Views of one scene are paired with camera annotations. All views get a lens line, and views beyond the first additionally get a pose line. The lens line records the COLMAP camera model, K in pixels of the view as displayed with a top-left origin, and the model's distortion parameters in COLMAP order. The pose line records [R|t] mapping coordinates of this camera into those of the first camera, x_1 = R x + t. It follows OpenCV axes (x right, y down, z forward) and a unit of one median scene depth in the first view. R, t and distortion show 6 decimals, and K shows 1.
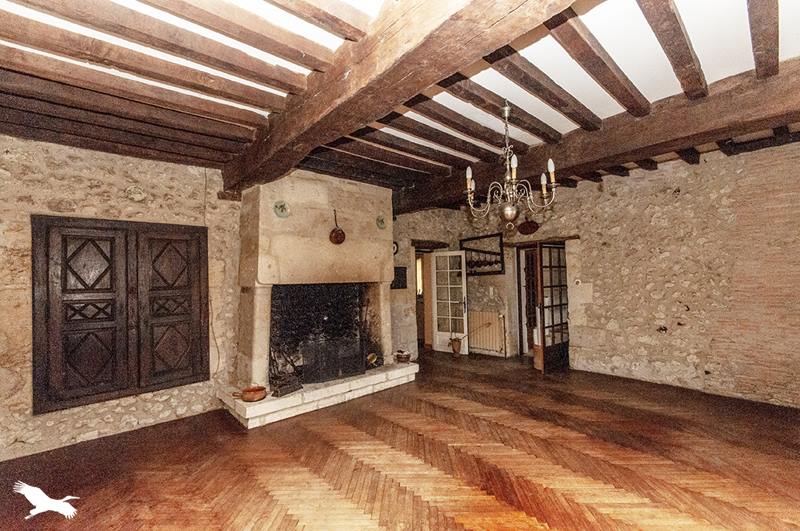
lens RADIAL K [[373.4, 0, 400.0], [0, 373.4, 265.5], [0, 0, 1]] dist [-0.000307, 0.000083]
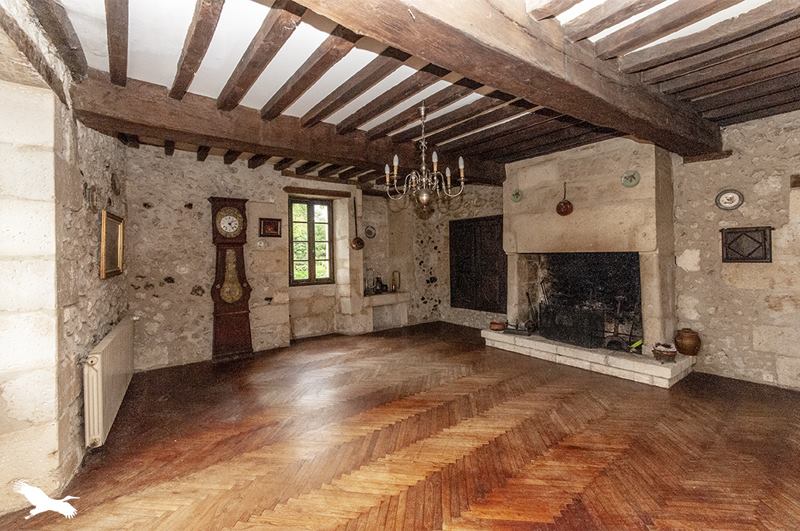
lens RADIAL K [[373.4, 0, 400.0], [0, 373.4, 265.5], [0, 0, 1]] dist [-0.000307, 0.000083]
pose [[-0.135352, 0.058095, -0.989093, 0.987157], [0.057825, 0.997041, 0.050649, 0.002368], [0.989109, -0.050339, -0.138311, 0.726342]]
